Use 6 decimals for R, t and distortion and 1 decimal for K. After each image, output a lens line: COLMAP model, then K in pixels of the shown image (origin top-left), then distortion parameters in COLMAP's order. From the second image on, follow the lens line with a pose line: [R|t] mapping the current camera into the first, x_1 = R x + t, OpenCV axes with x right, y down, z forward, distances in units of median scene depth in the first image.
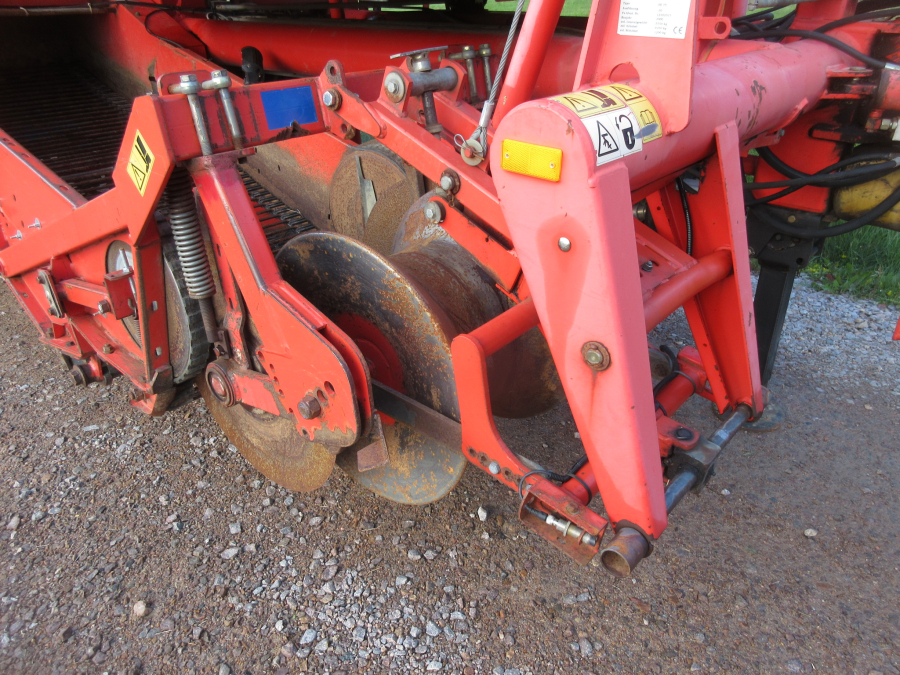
lens RADIAL K [[665.4, 0, 451.5], [0, 665.4, 331.7], [0, 0, 1]] dist [-0.000968, 0.004680]
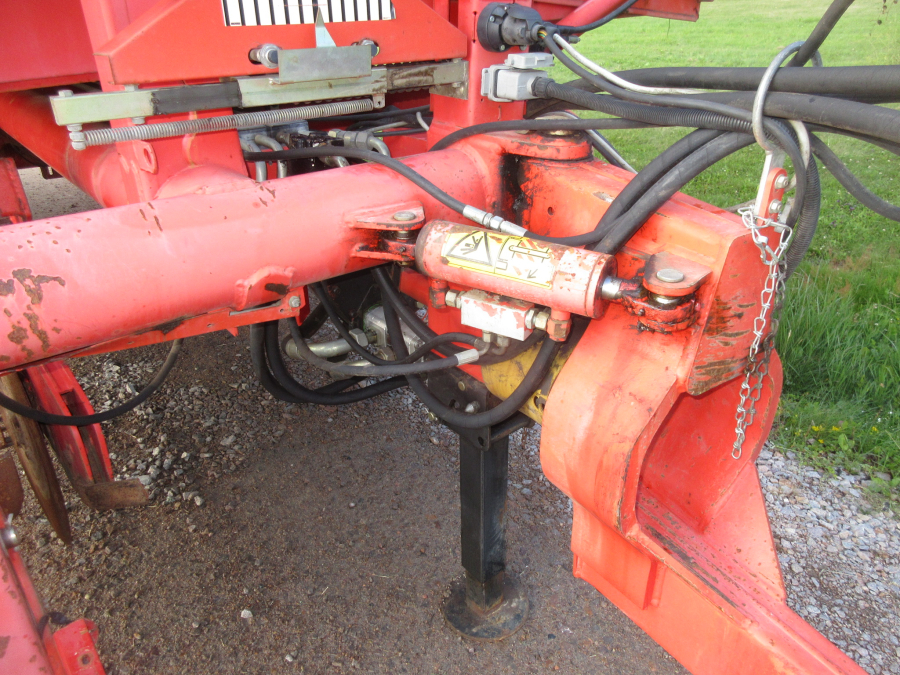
lens RADIAL K [[665.4, 0, 451.5], [0, 665.4, 331.7], [0, 0, 1]] dist [-0.000968, 0.004680]
pose [[0.984455, 0.081943, -0.155347, 0.786633], [-0.083856, 0.996461, -0.005789, -0.286343], [0.154323, 0.018726, 0.987843, 0.360830]]
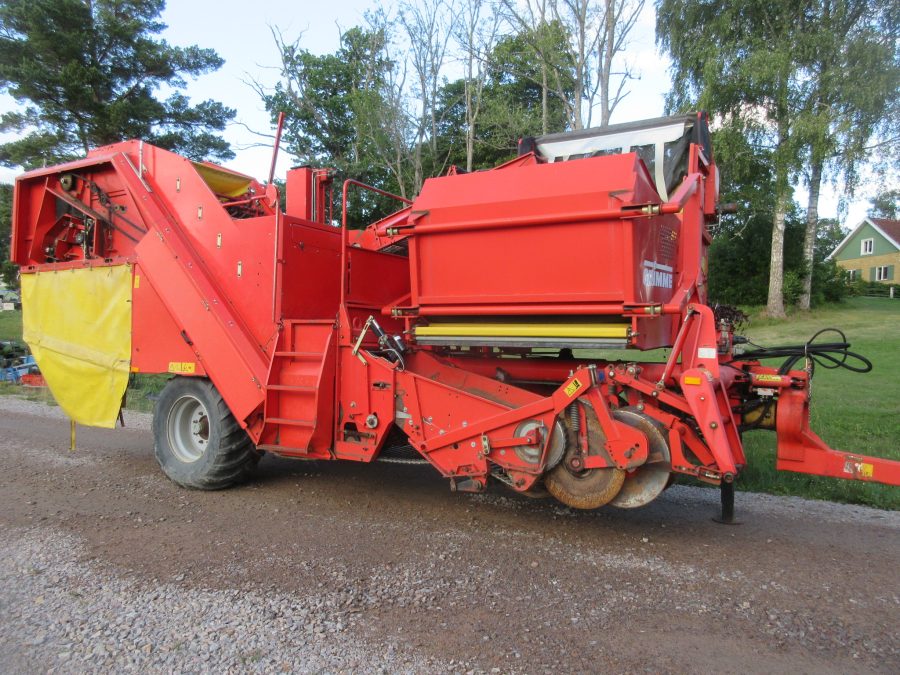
lens RADIAL K [[665.4, 0, 451.5], [0, 665.4, 331.7], [0, 0, 1]] dist [-0.000968, 0.004680]
pose [[0.983649, 0.032136, 0.177208, -1.383894], [0.058189, 0.874470, -0.481577, 0.919676], [-0.170439, 0.484014, 0.858301, -1.663833]]
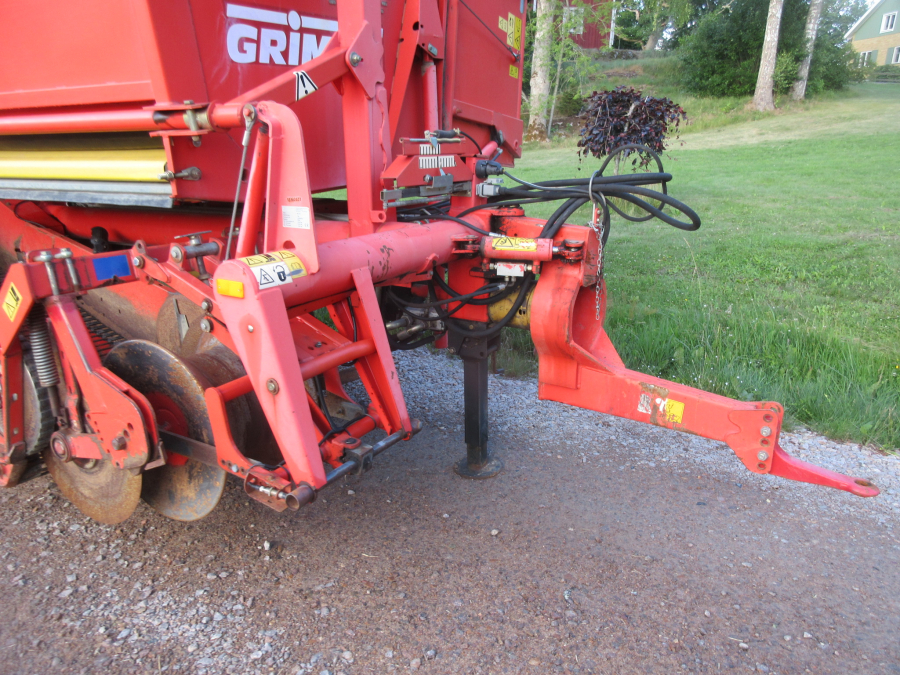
lens RADIAL K [[665.4, 0, 451.5], [0, 665.4, 331.7], [0, 0, 1]] dist [-0.000968, 0.004680]
pose [[0.983028, -0.046957, 0.177344, 0.250054], [0.084869, 0.973426, -0.212693, 0.213080], [-0.162644, 0.224134, 0.960891, -0.607728]]
